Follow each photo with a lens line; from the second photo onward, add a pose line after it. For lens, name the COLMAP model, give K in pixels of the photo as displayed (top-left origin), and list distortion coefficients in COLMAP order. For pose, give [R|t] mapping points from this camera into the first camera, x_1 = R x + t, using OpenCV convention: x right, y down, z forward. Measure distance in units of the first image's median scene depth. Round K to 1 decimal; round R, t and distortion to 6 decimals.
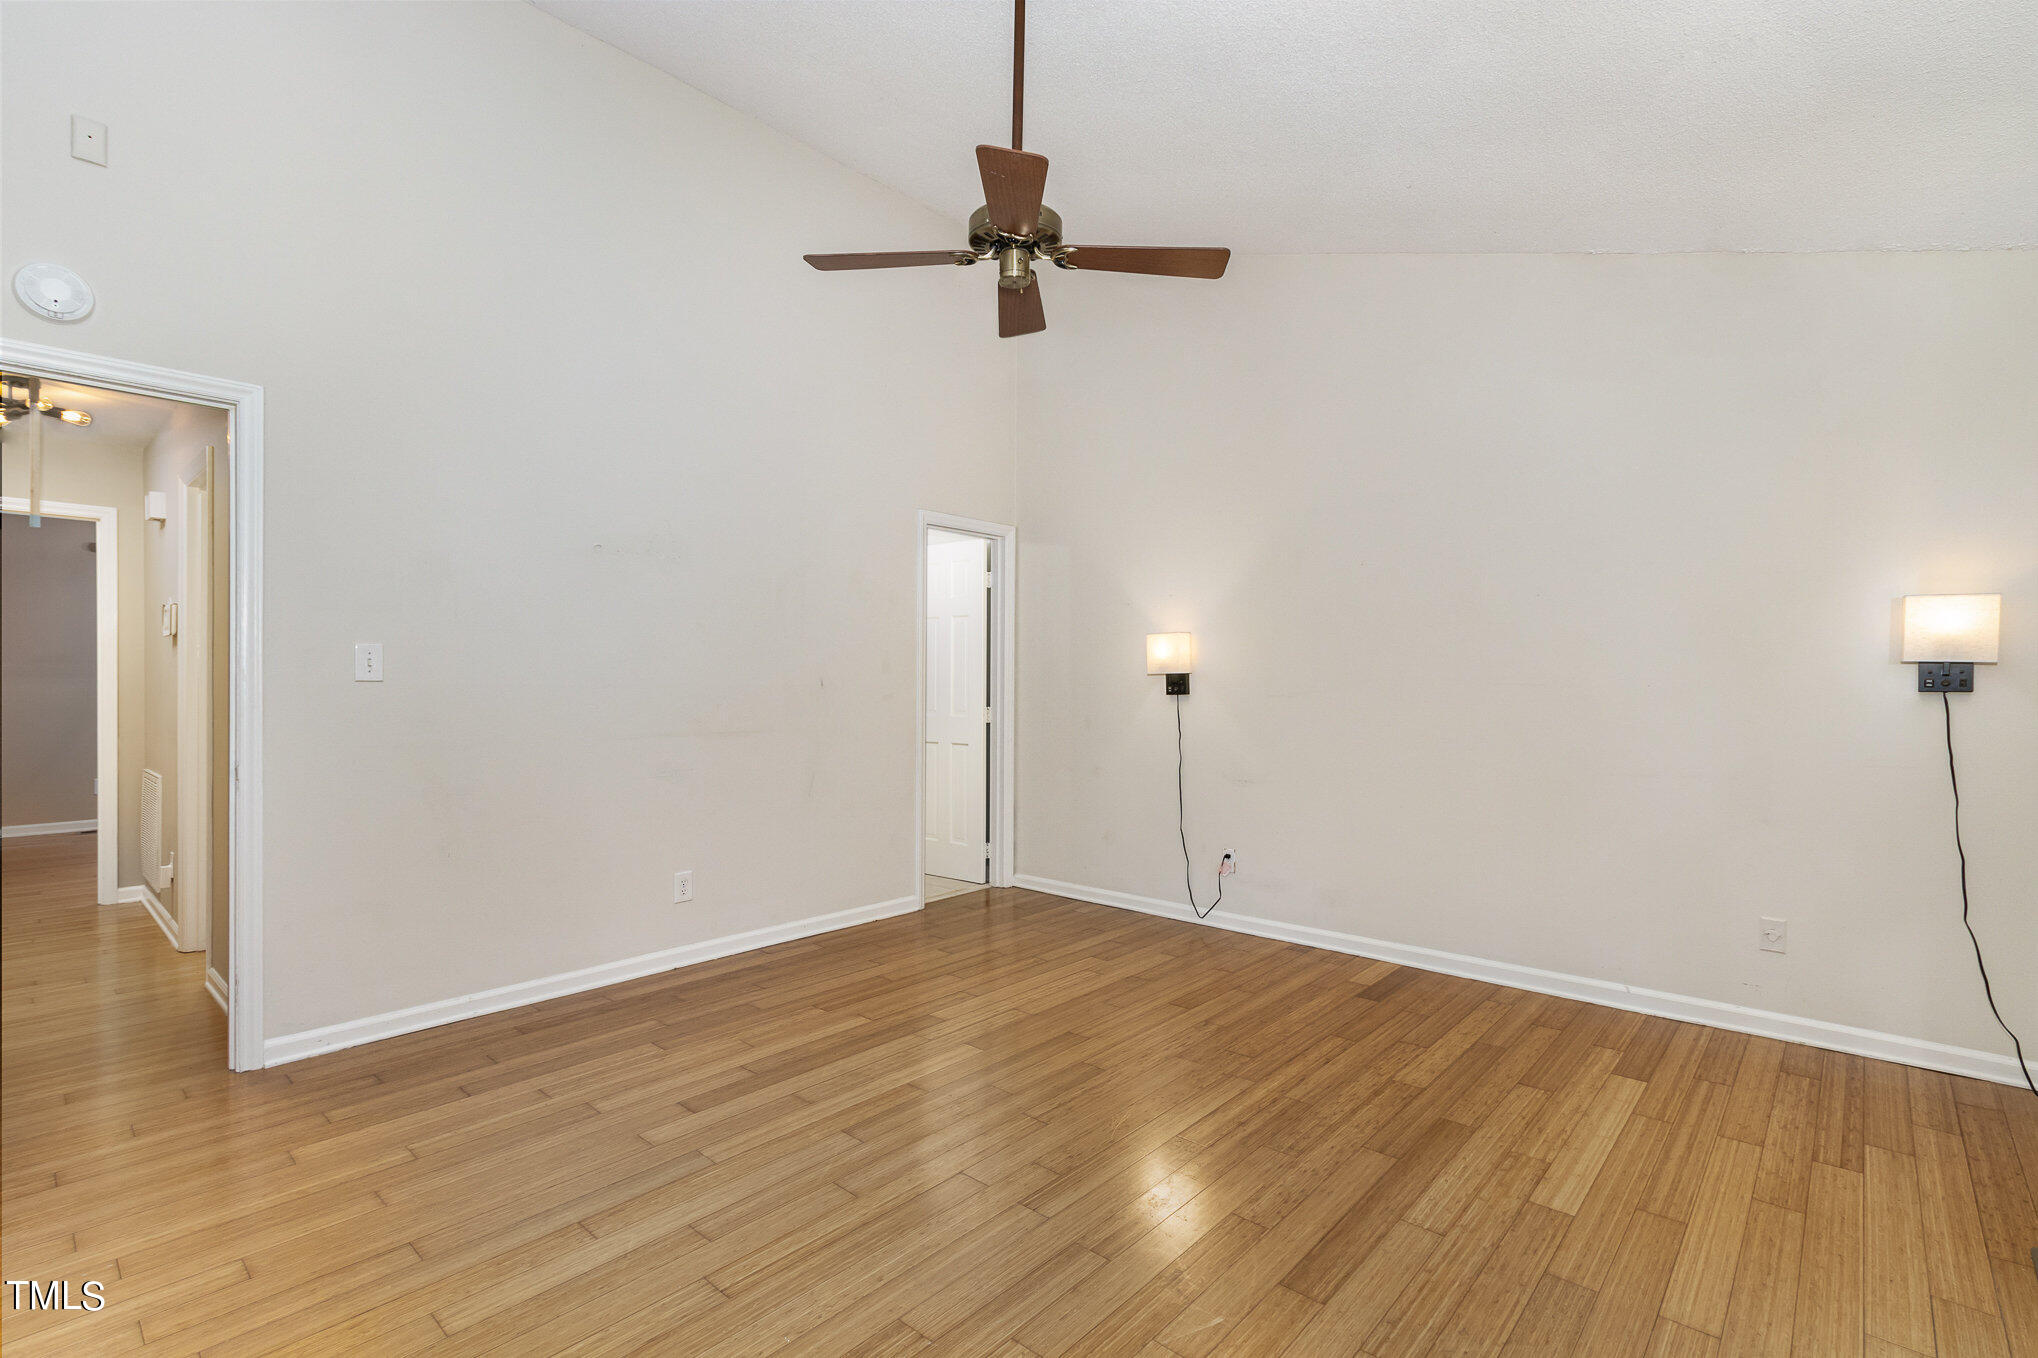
lens RADIAL K [[941.0, 0, 1026.1], [0, 941.0, 681.1], [0, 0, 1]] dist [-0.007406, -0.000045]
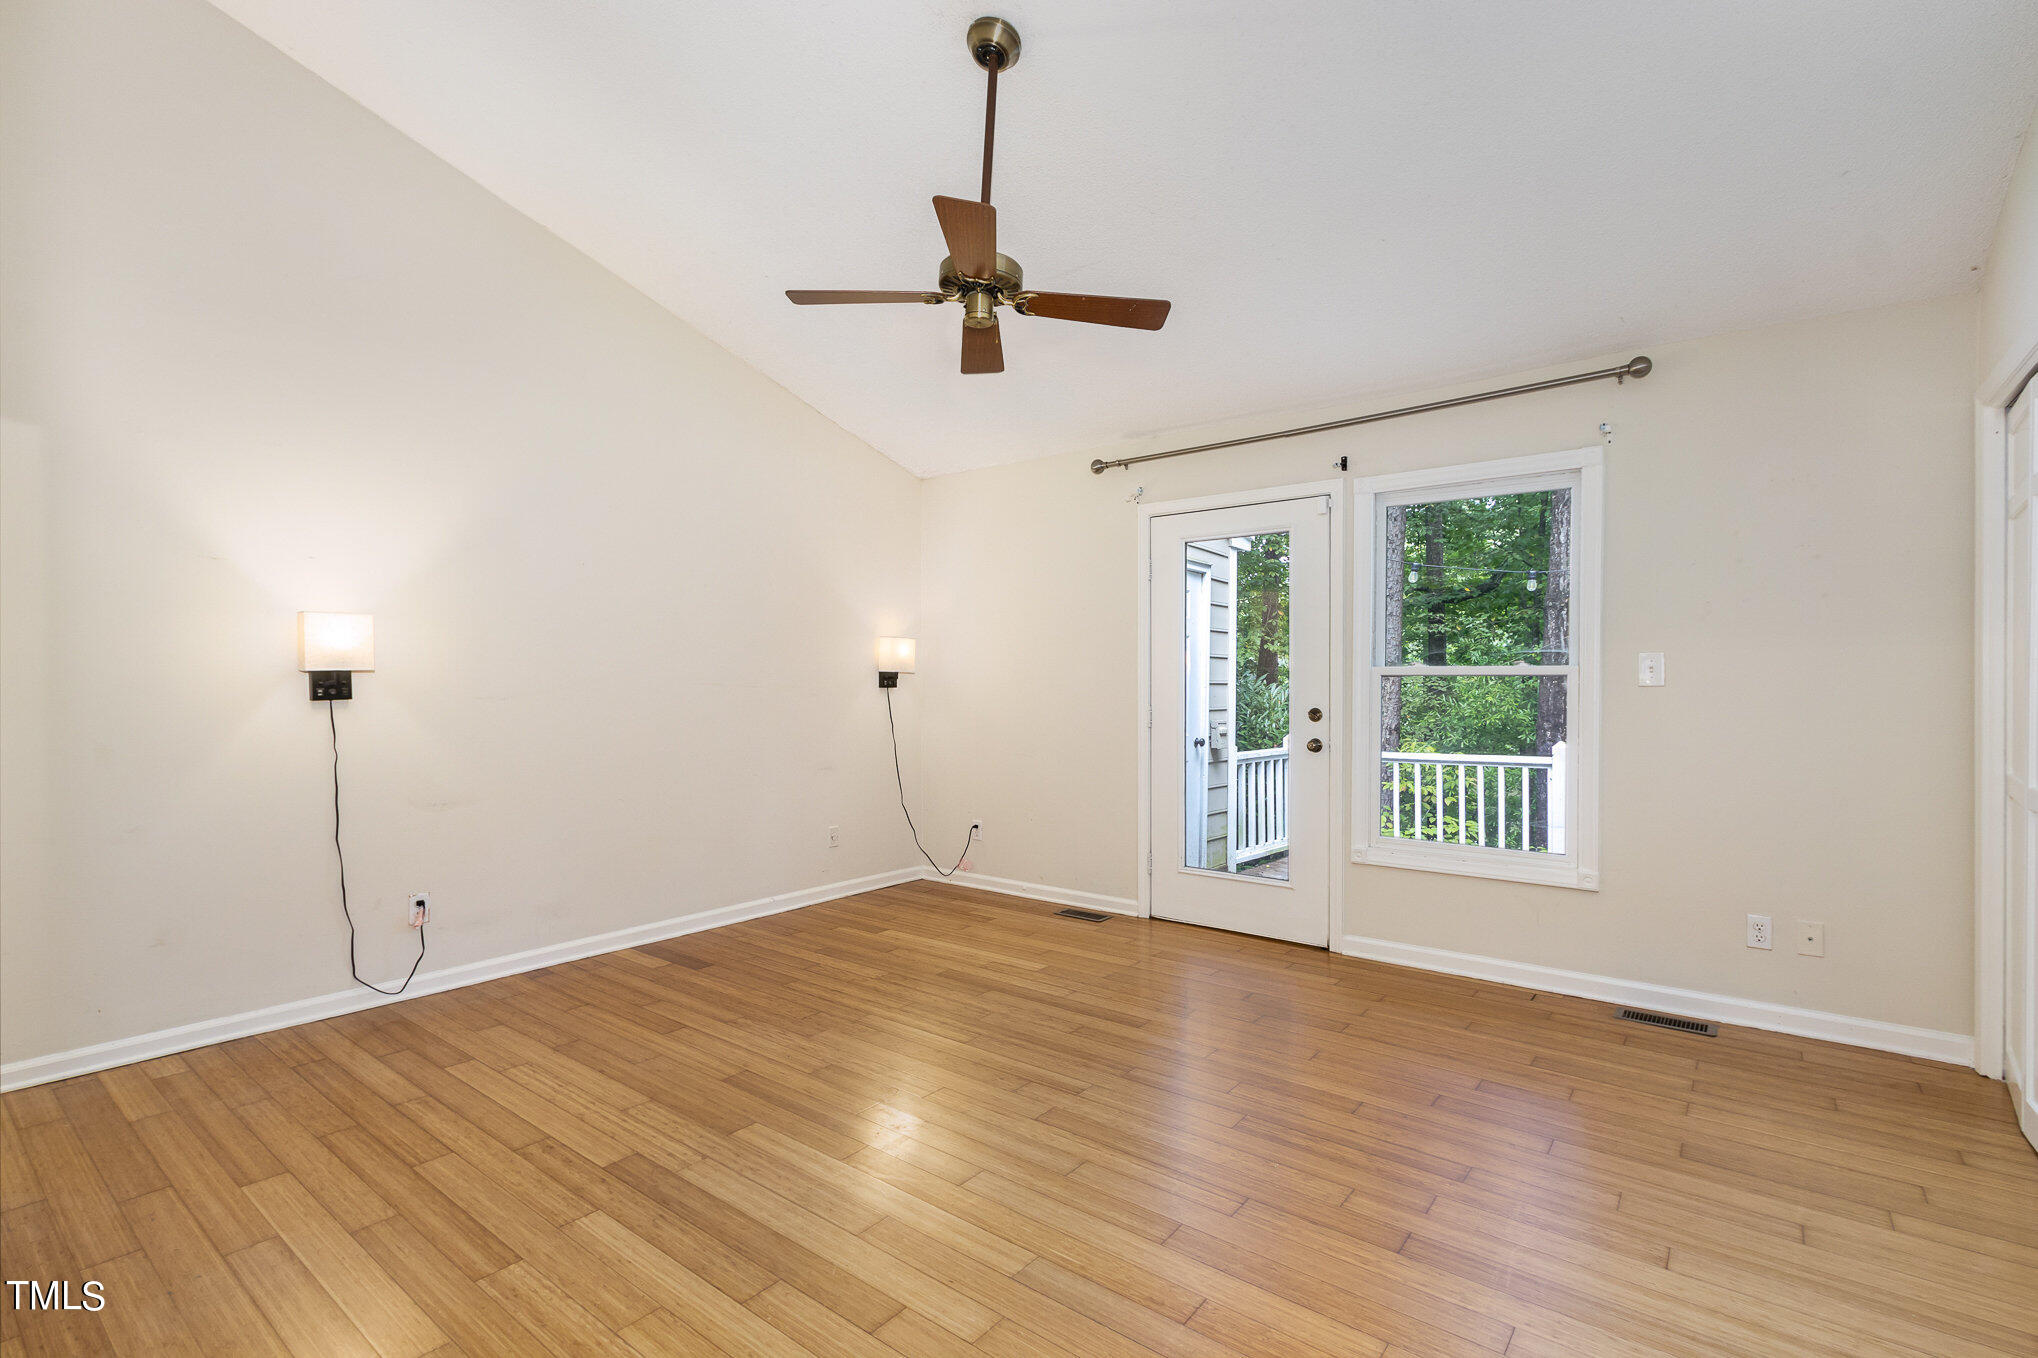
lens RADIAL K [[941.0, 0, 1025.8], [0, 941.0, 679.0], [0, 0, 1]] dist [-0.007406, -0.000045]
pose [[-0.066176, -0.001749, 0.997806, -0.785673], [0.001533, 0.999997, 0.001855, -0.001416], [-0.997807, 0.001652, -0.066173, 0.720042]]
